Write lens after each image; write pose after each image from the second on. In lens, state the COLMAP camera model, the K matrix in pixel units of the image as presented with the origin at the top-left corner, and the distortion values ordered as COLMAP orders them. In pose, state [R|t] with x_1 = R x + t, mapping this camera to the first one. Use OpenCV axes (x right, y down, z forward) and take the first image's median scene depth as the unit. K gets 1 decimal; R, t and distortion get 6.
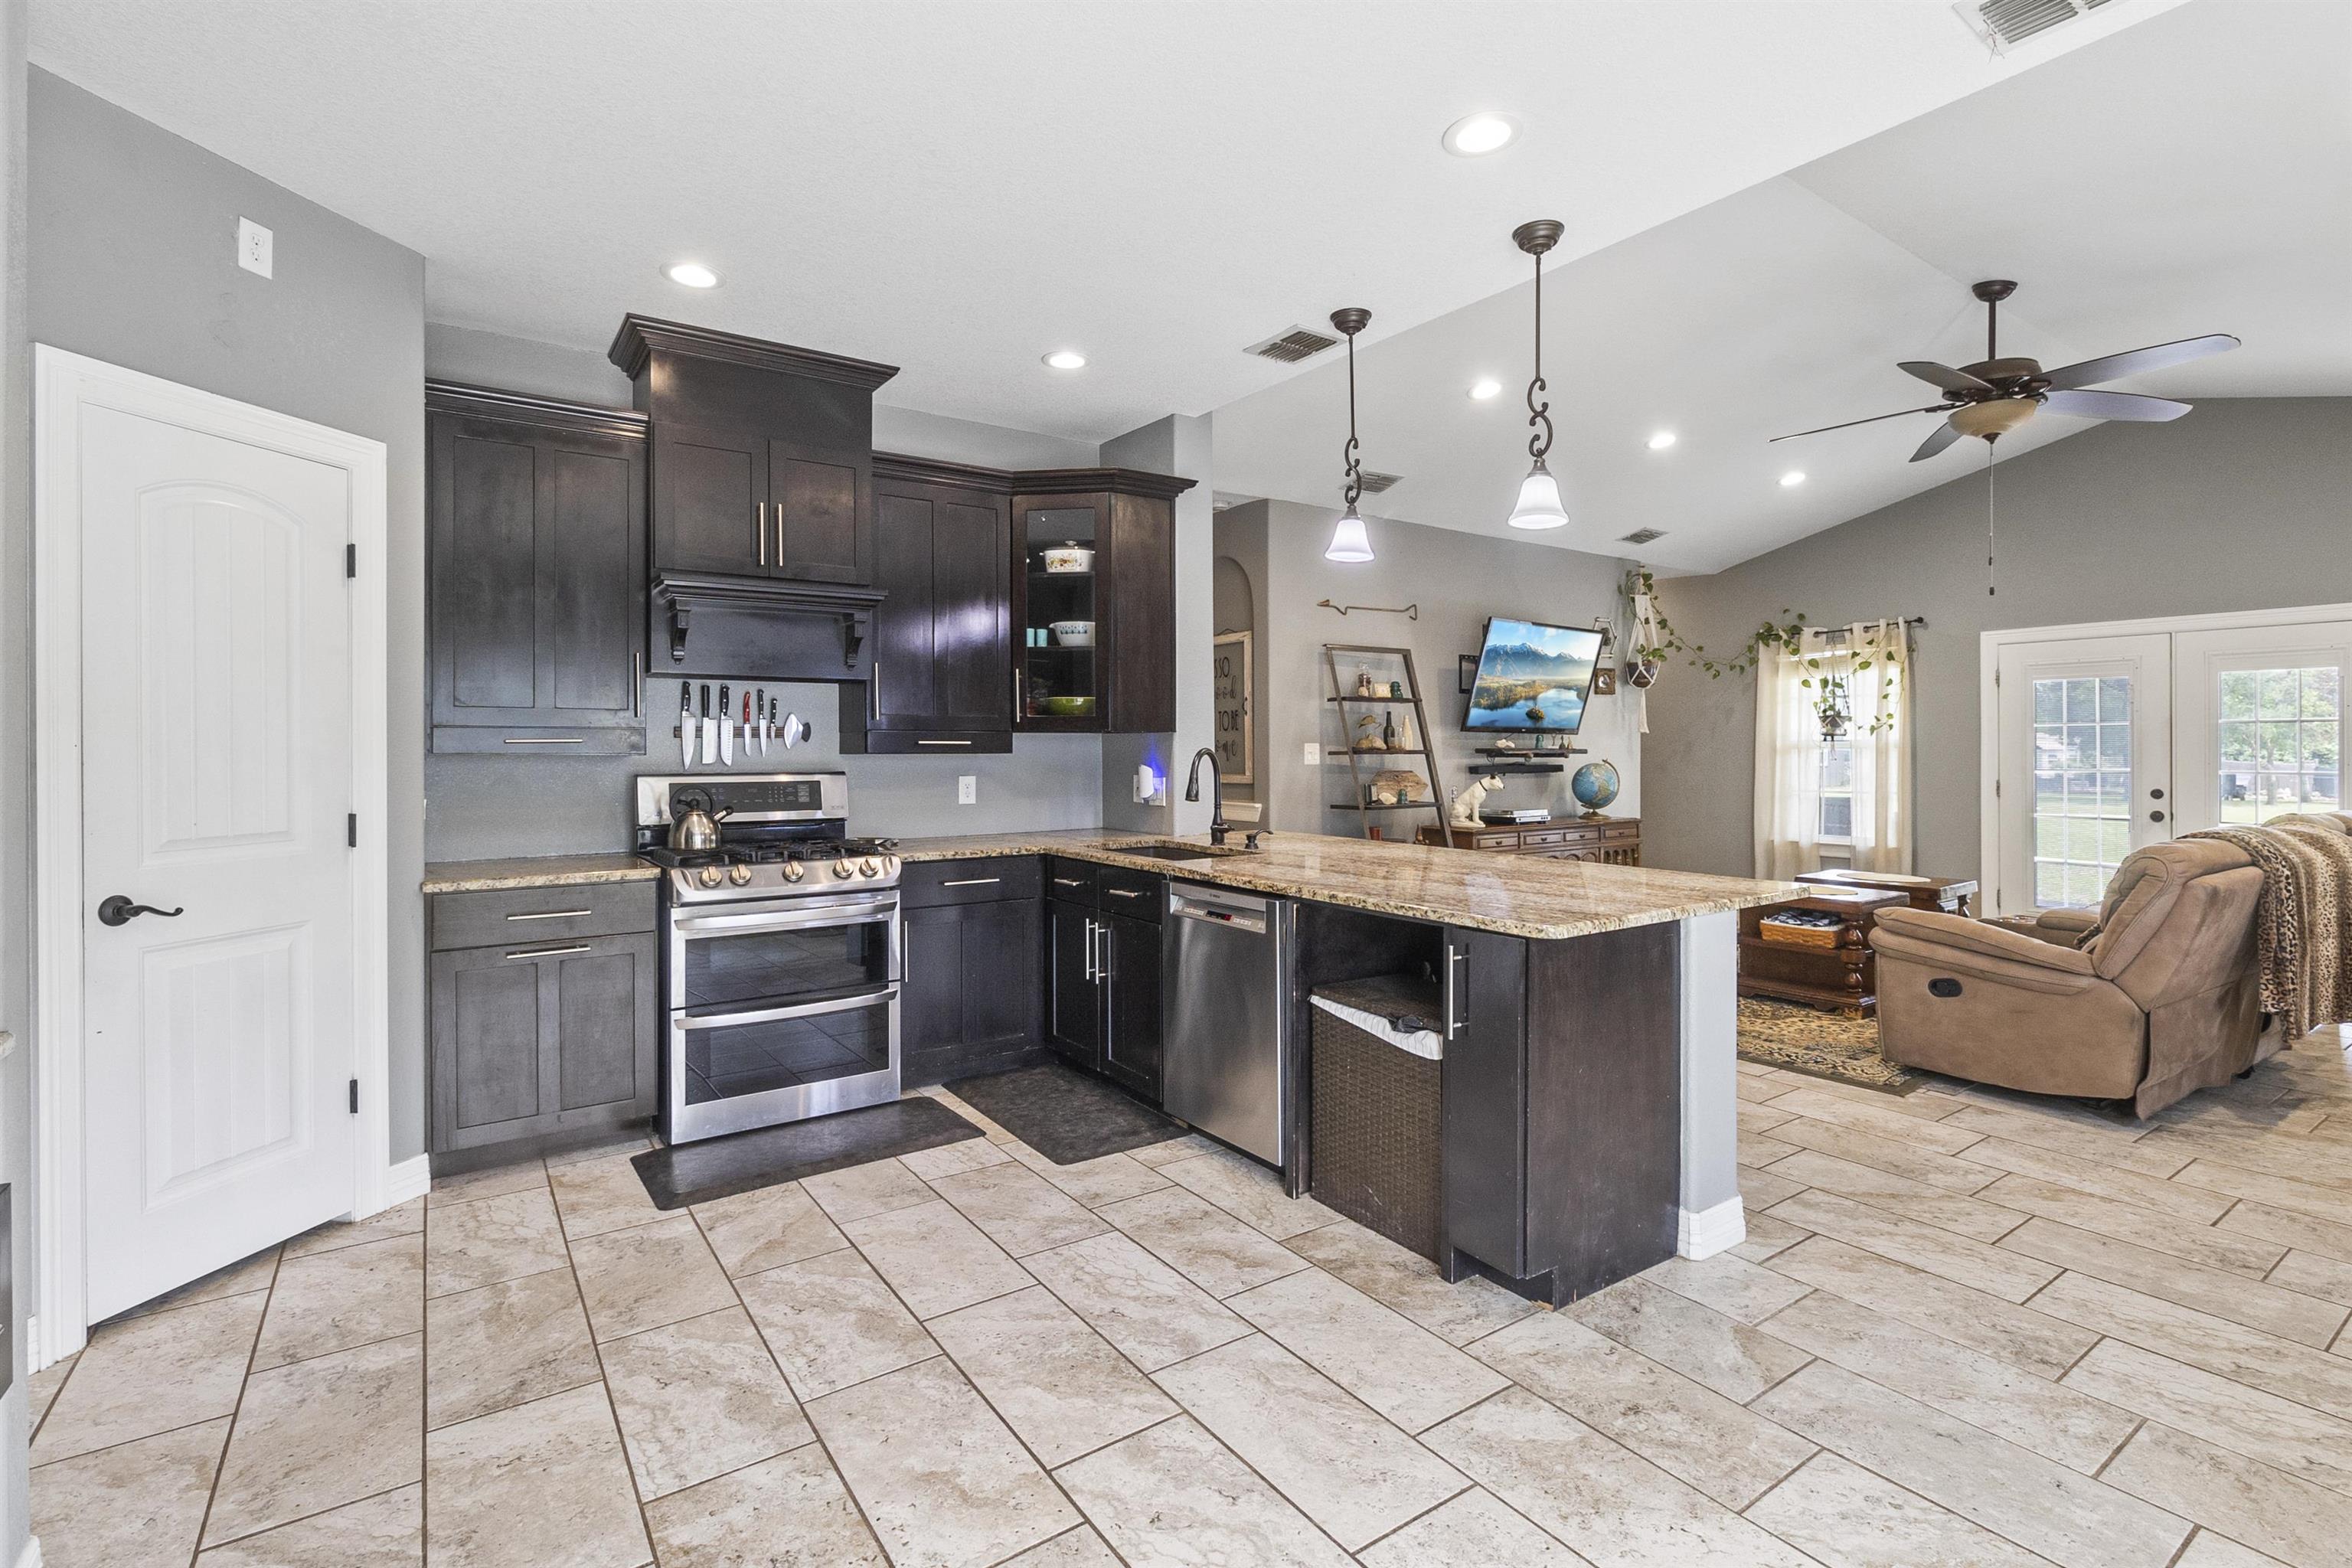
lens RADIAL K [[1085.4, 0, 1188.0], [0, 1085.4, 749.9], [0, 0, 1]] dist [-0.000661, -0.000056]
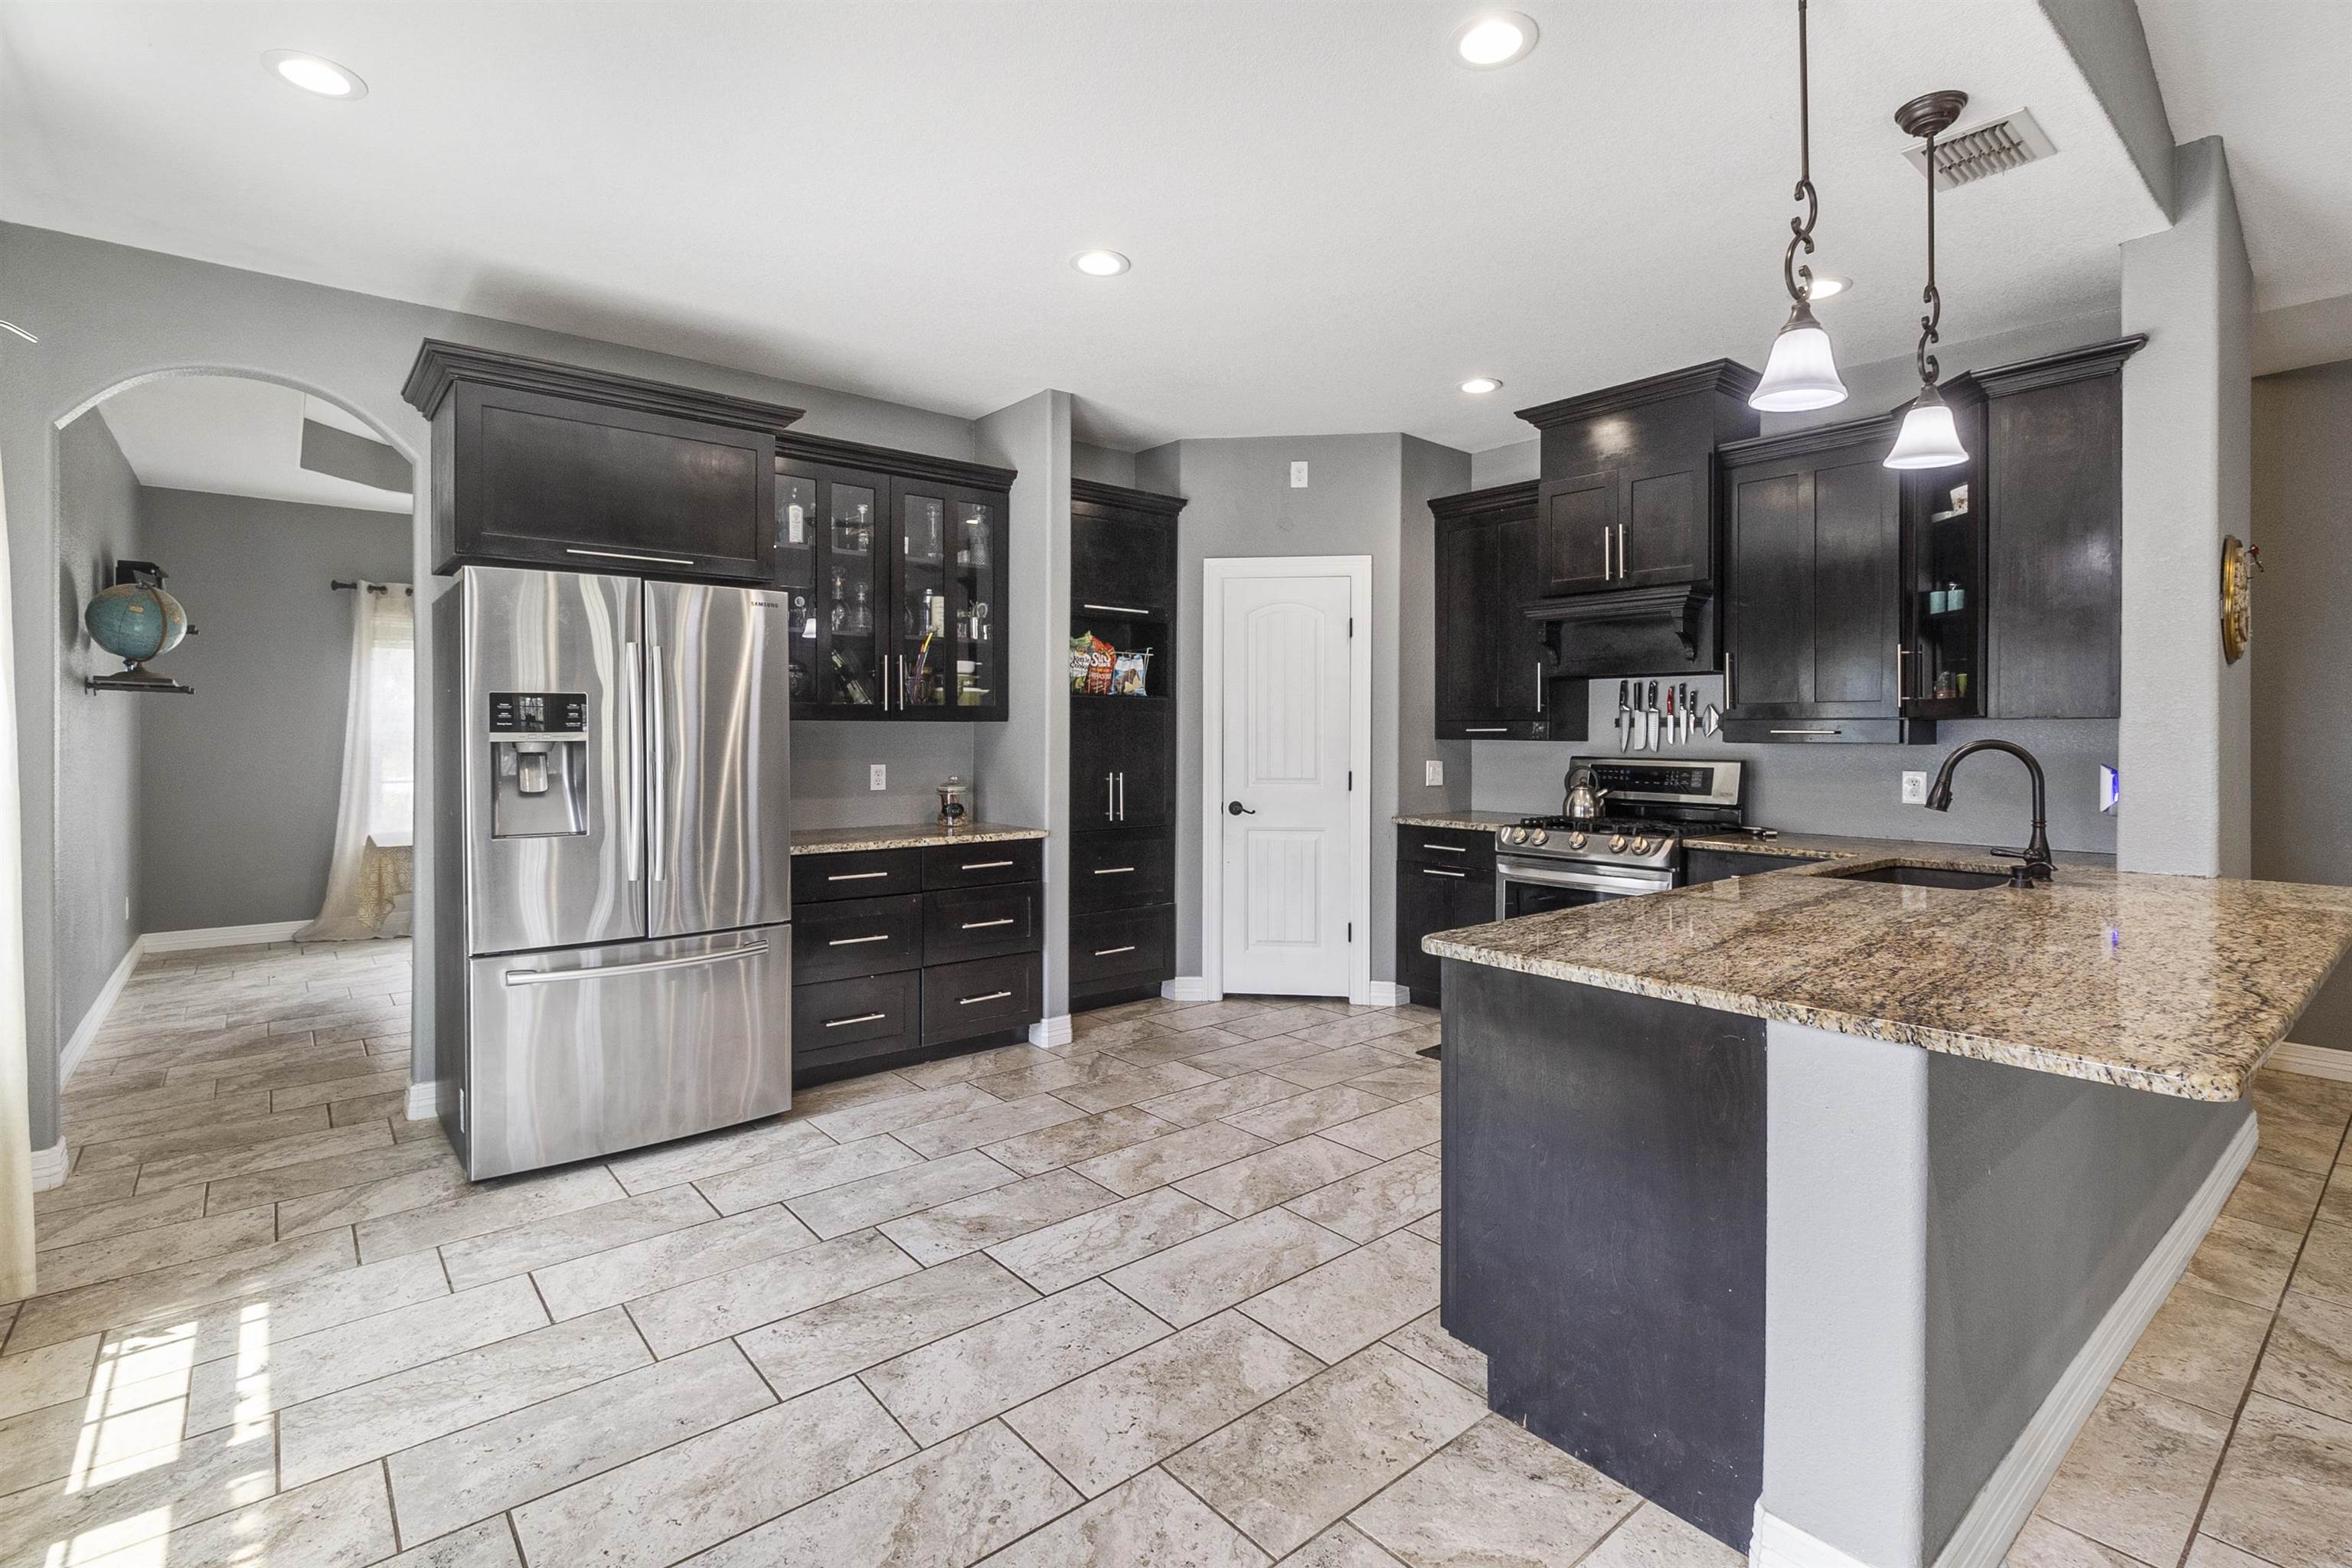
lens RADIAL K [[1085.4, 0, 1188.0], [0, 1085.4, 749.9], [0, 0, 1]] dist [-0.000661, -0.000056]
pose [[0.092261, 0.018248, -0.995568, 1.094544], [-0.006773, 0.999820, 0.017698, -0.007258], [0.995712, 0.005110, 0.092368, 0.655177]]
